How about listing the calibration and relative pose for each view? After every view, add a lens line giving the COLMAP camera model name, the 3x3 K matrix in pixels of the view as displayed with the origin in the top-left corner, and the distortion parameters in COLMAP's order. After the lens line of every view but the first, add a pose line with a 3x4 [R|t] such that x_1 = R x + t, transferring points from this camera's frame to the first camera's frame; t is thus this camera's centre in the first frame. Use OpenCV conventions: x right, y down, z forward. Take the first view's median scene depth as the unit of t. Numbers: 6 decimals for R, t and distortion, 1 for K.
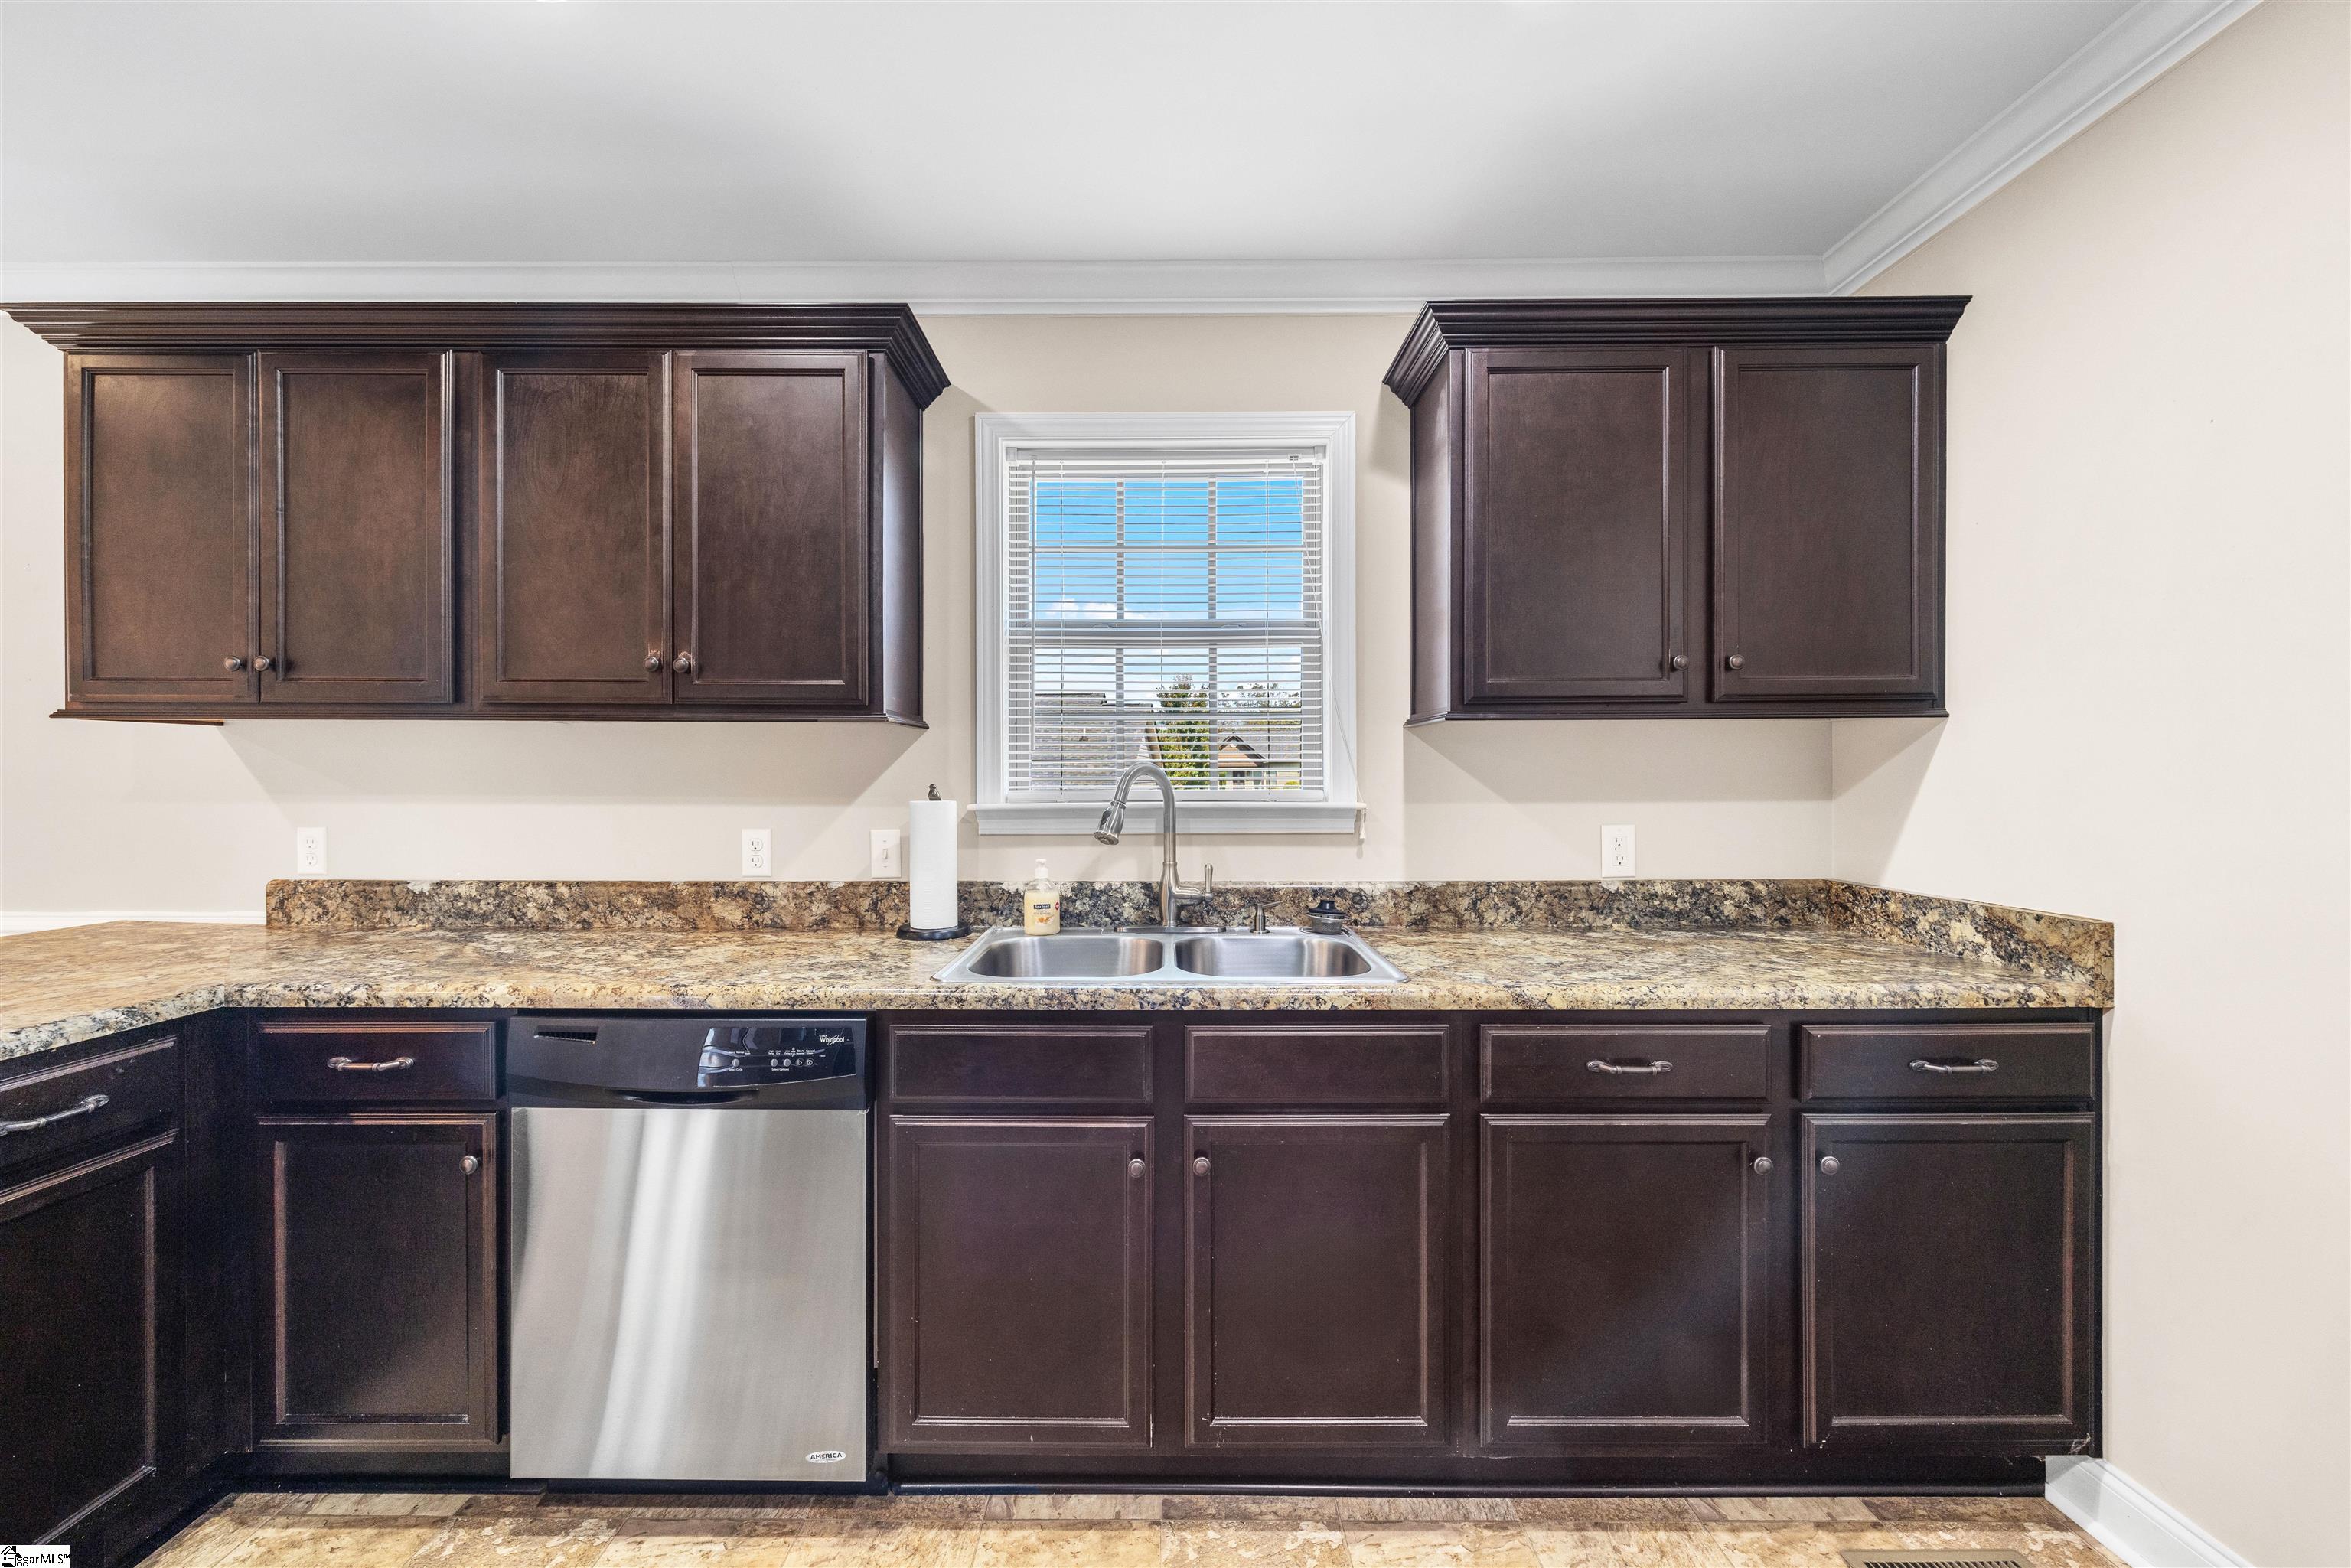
lens RADIAL K [[968.5, 0, 1175.5], [0, 968.5, 784.0], [0, 0, 1]] dist [-0.002390, -0.000268]
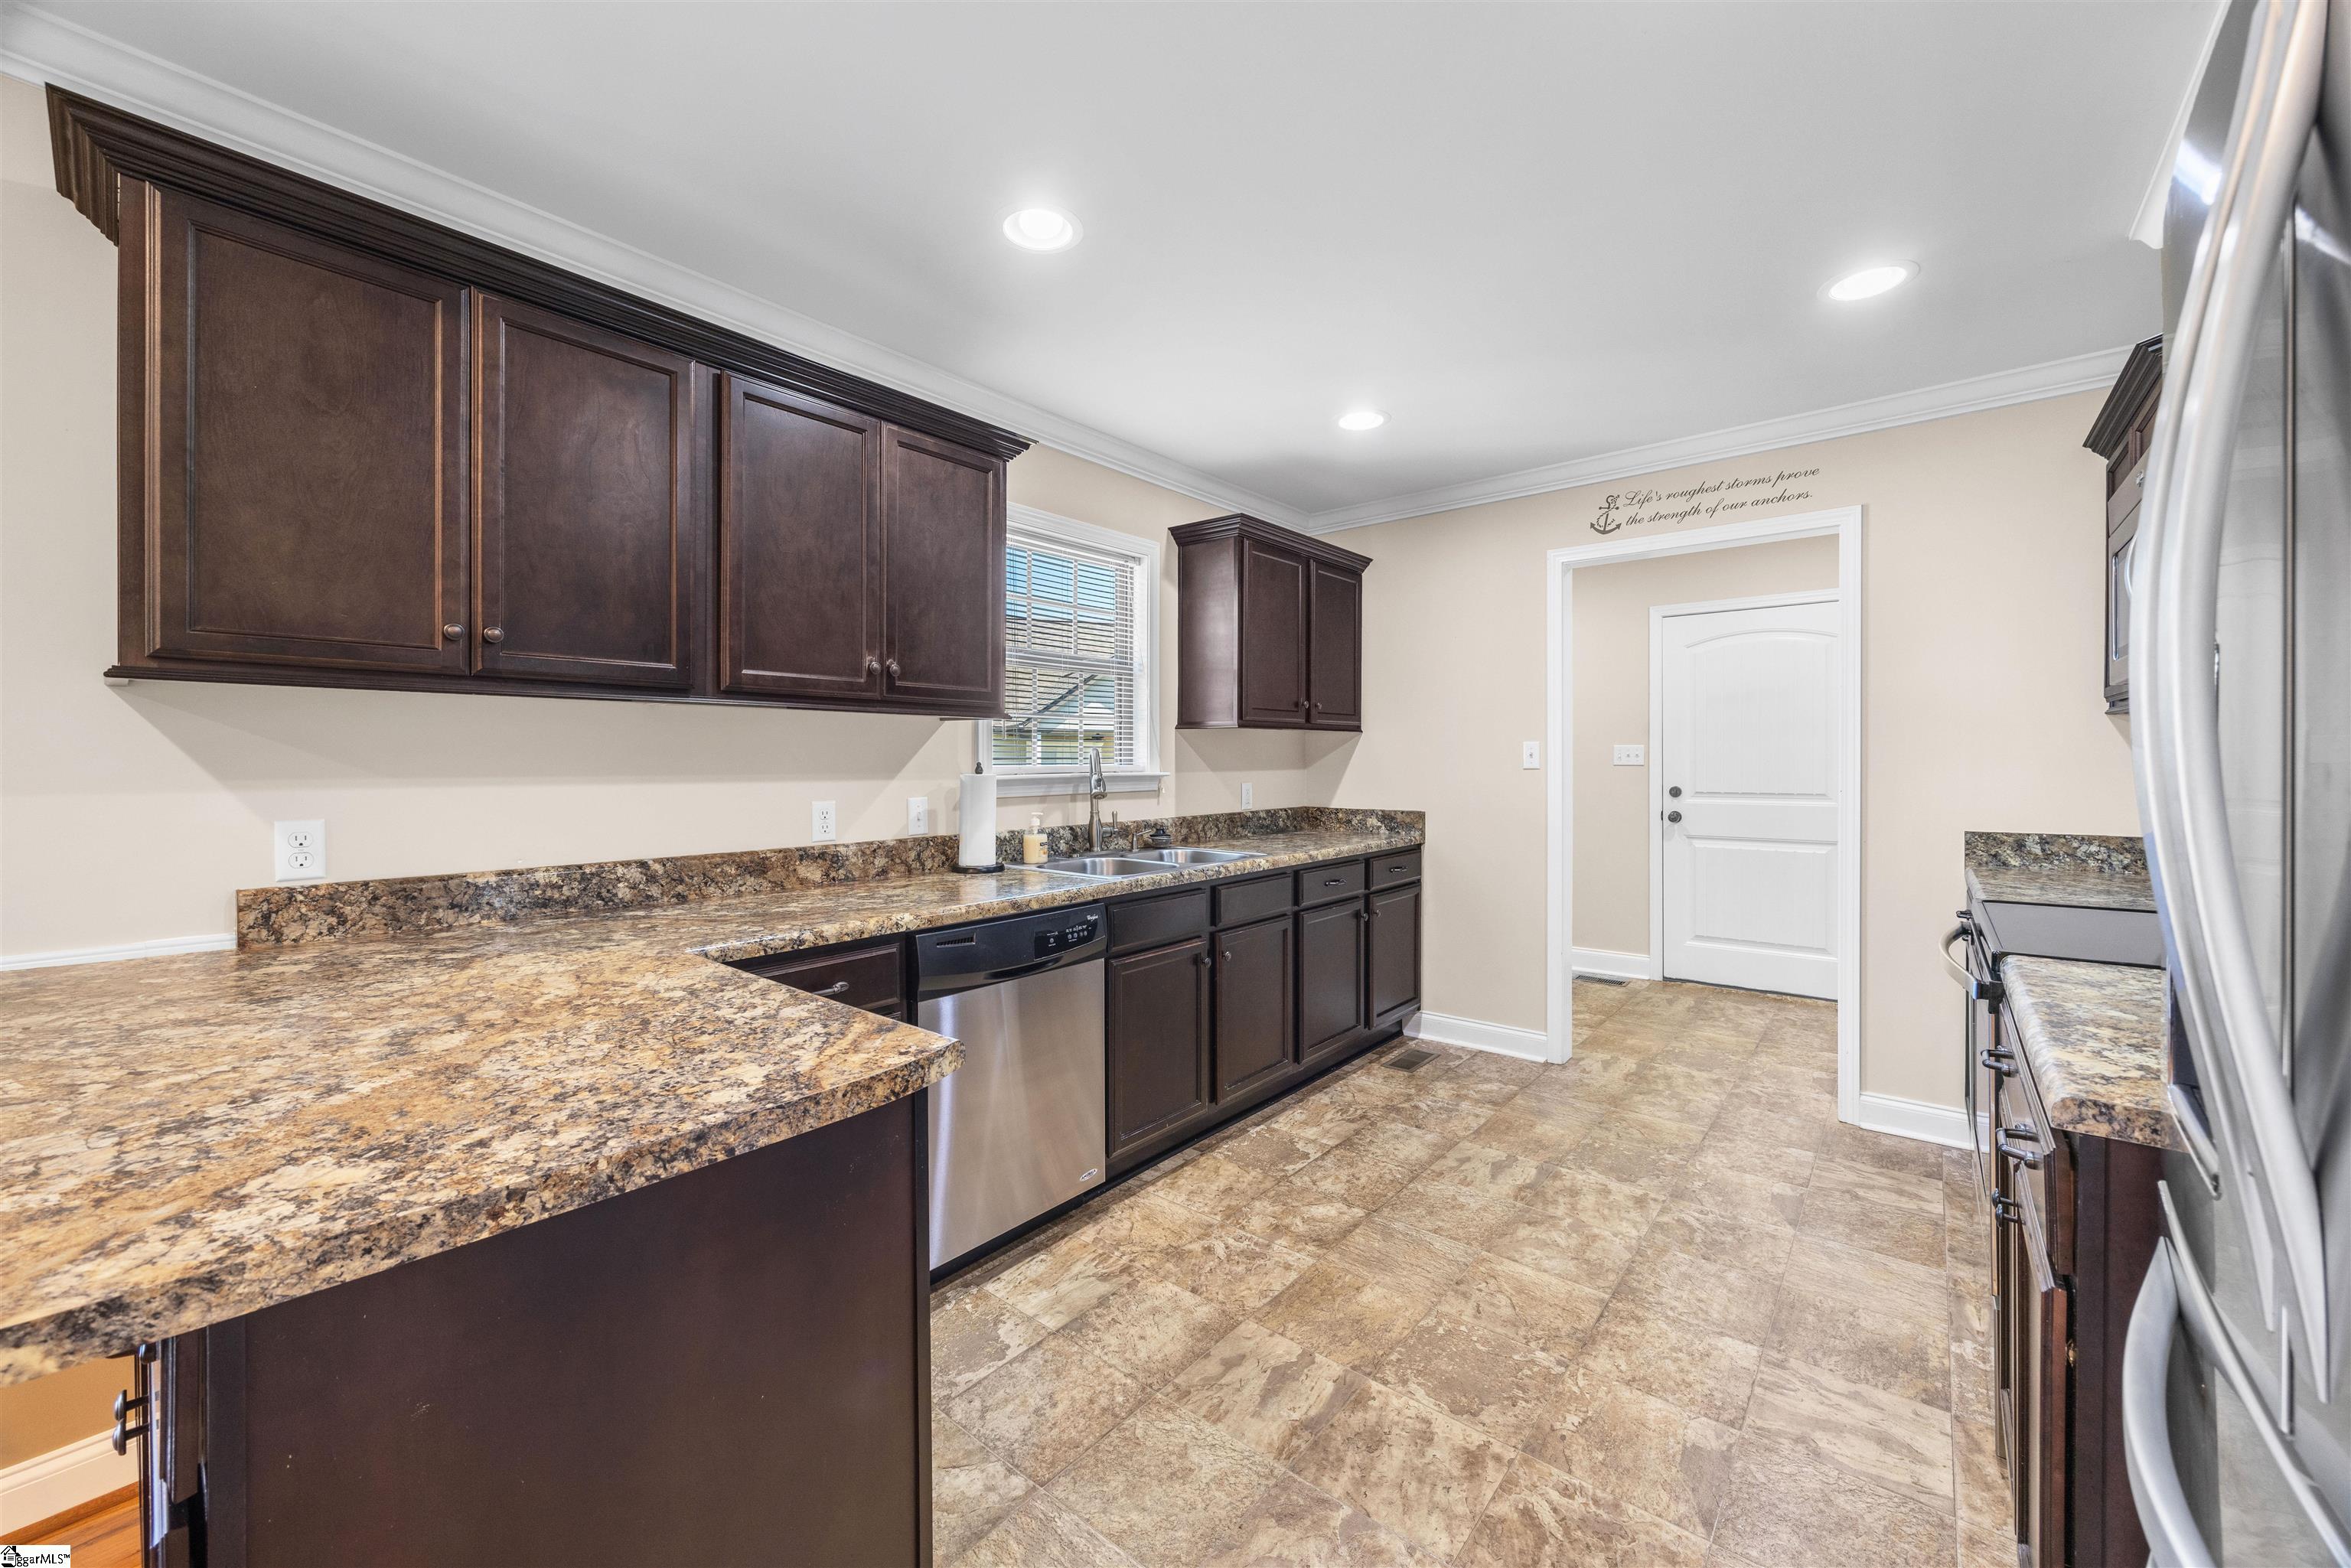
lens RADIAL K [[968.5, 0, 1175.5], [0, 968.5, 784.0], [0, 0, 1]] dist [-0.002390, -0.000268]
pose [[0.611058, -0.022449, 0.791267, -1.154345], [0.000483, 0.999608, 0.027987, -0.008921], [-0.791586, -0.016719, 0.610830, -0.077178]]
